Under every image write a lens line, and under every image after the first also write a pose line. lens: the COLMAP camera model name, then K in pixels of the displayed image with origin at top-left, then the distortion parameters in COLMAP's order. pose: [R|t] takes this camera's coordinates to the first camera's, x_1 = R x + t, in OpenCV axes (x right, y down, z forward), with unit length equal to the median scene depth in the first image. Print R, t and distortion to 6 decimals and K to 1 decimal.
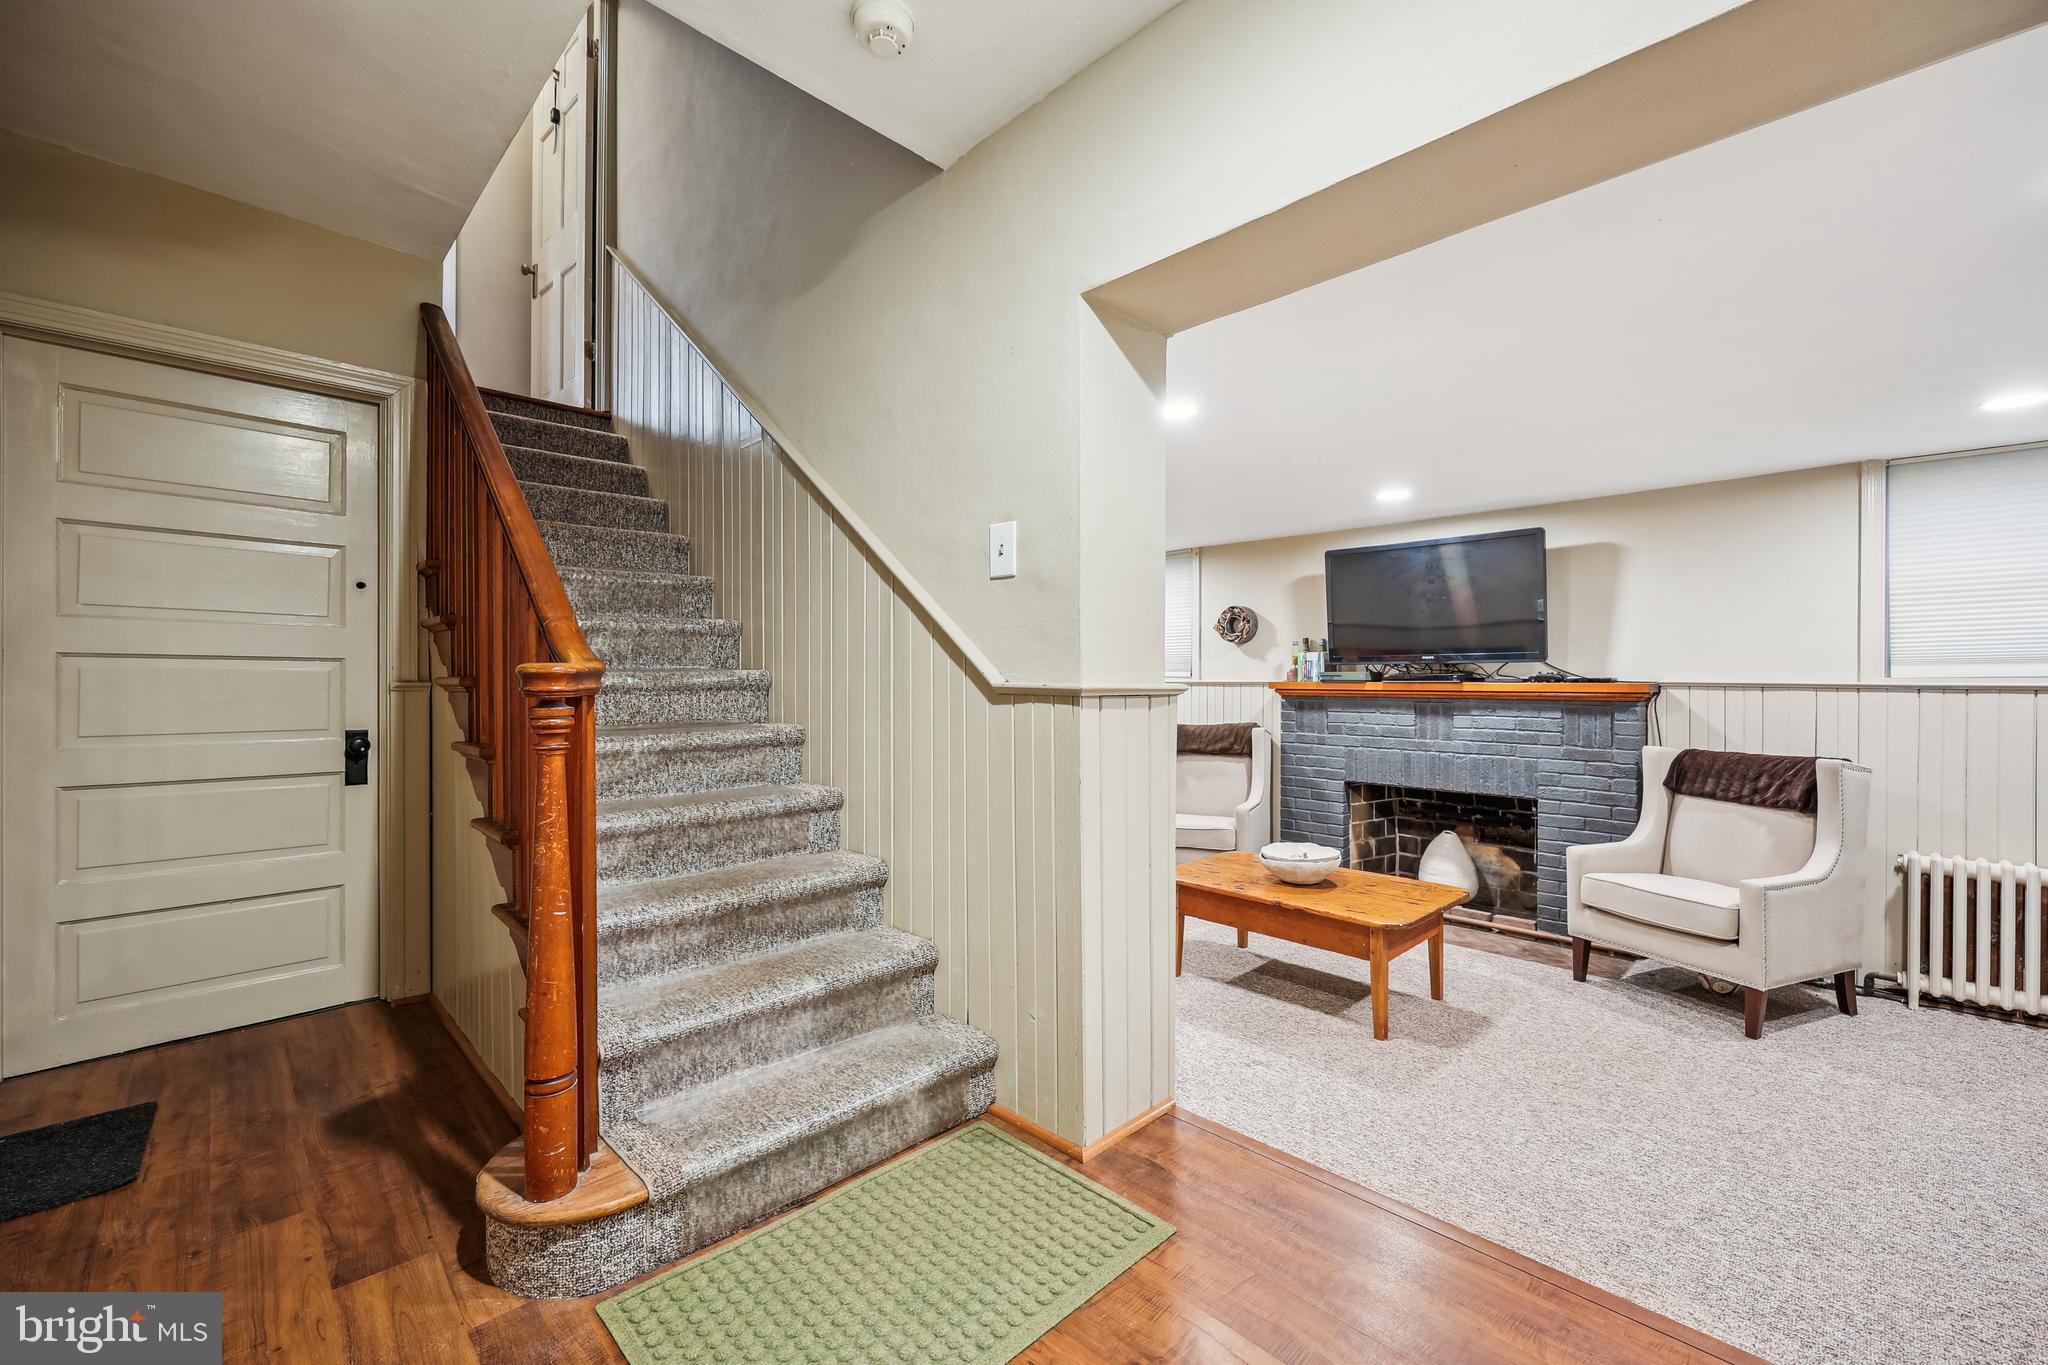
lens RADIAL K [[836.9, 0, 1024.0], [0, 836.9, 682.5], [0, 0, 1]] dist [0.000834, 0.000211]
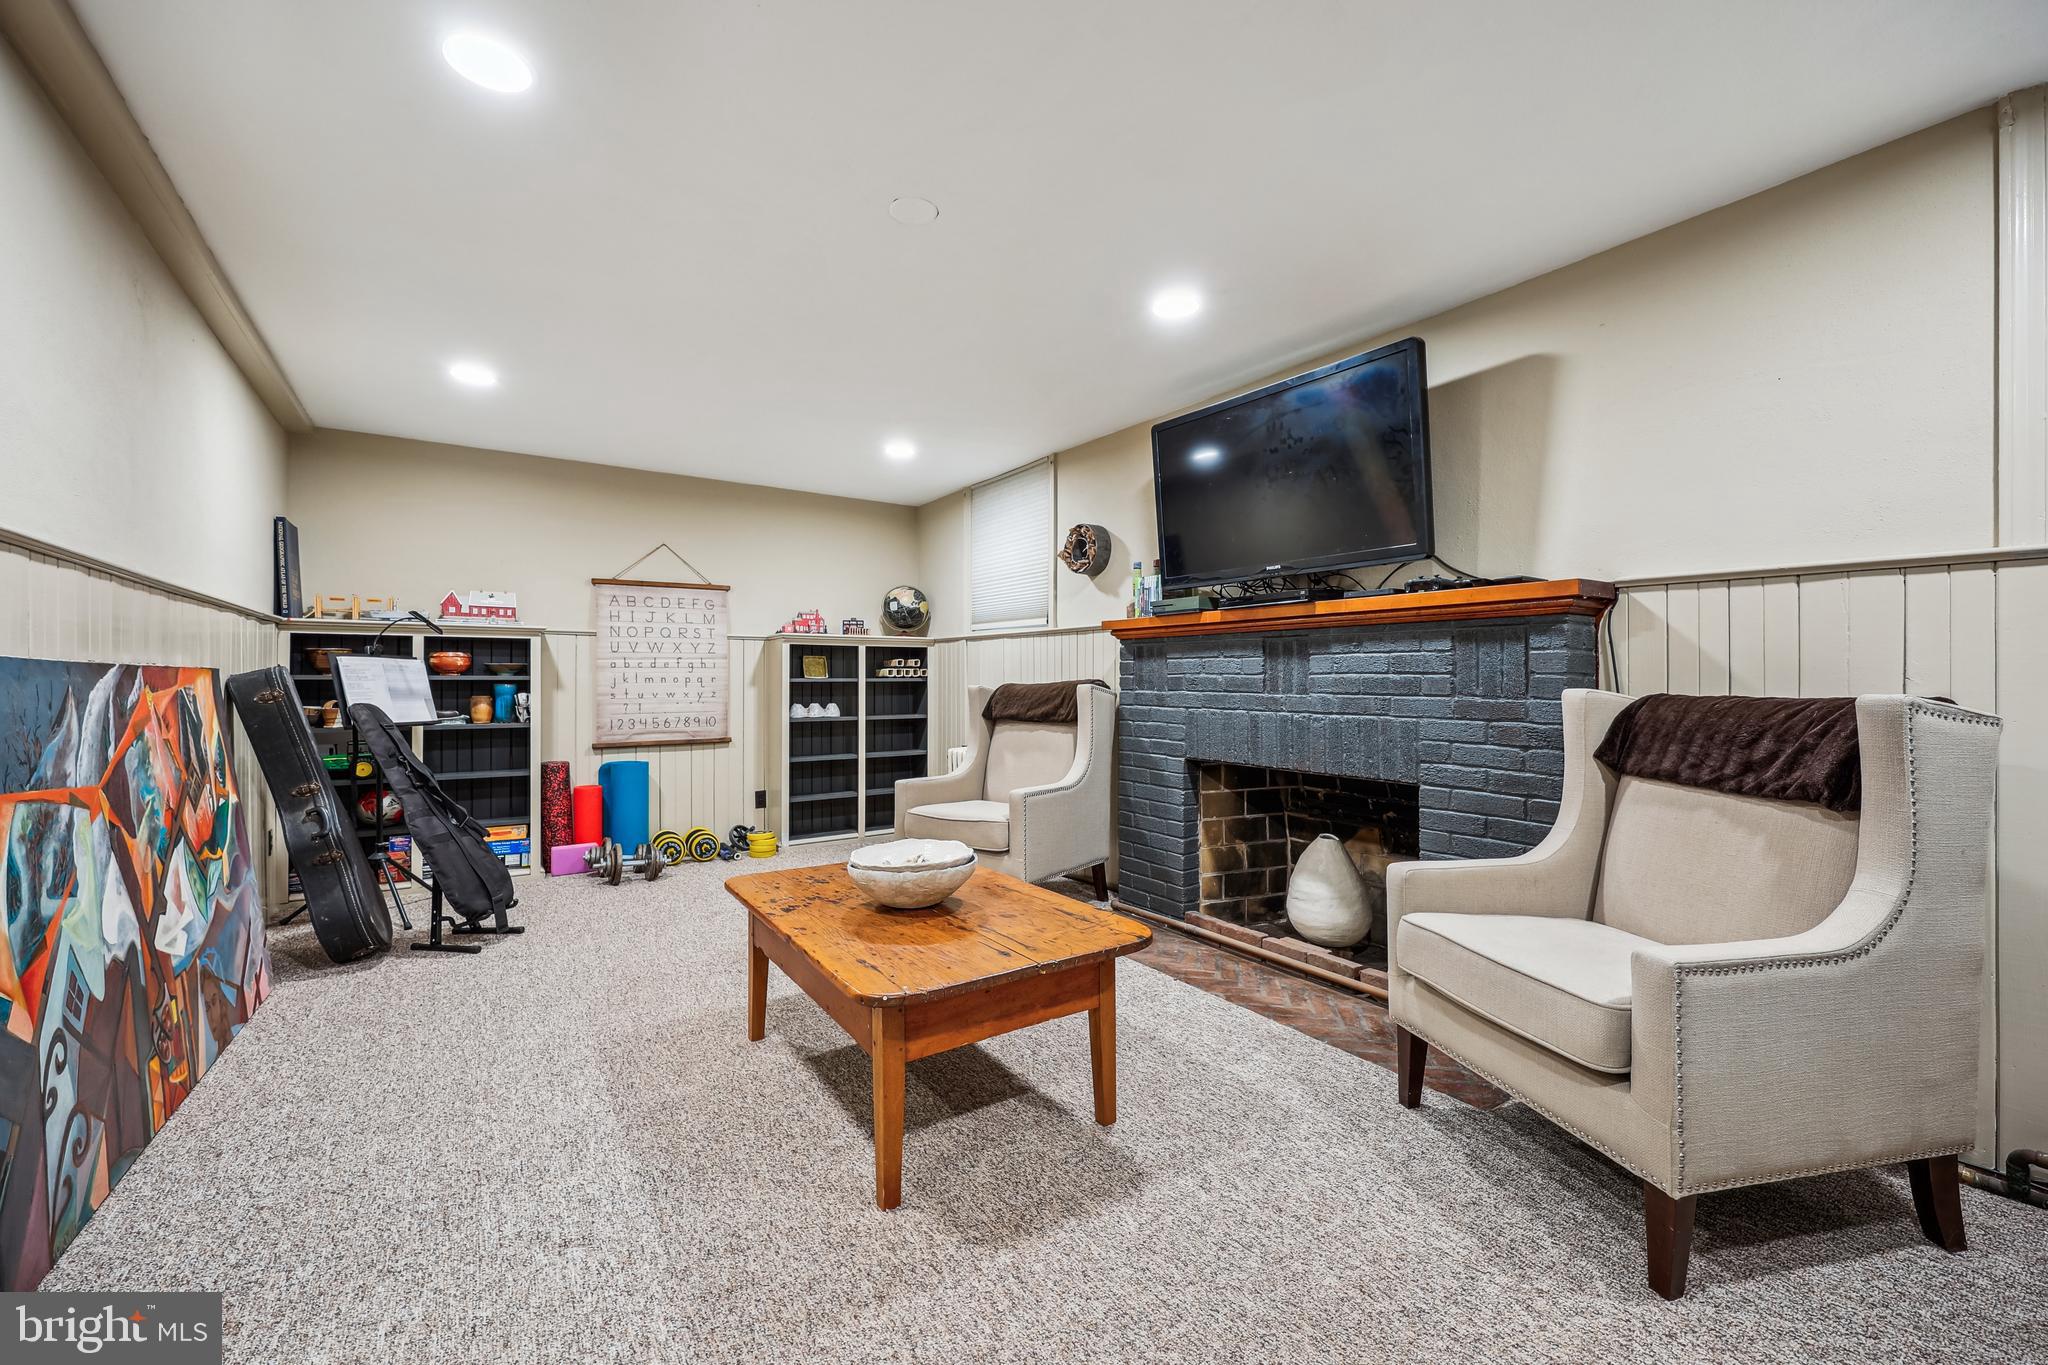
lens RADIAL K [[825.8, 0, 1026.6], [0, 825.8, 679.4], [0, 0, 1]] dist [-0.001096, -0.000158]
pose [[0.983514, -0.001481, -0.180828, 0.445282], [0.000819, 0.999993, -0.003735, 0.065199], [0.180832, 0.003525, 0.983508, 0.359455]]
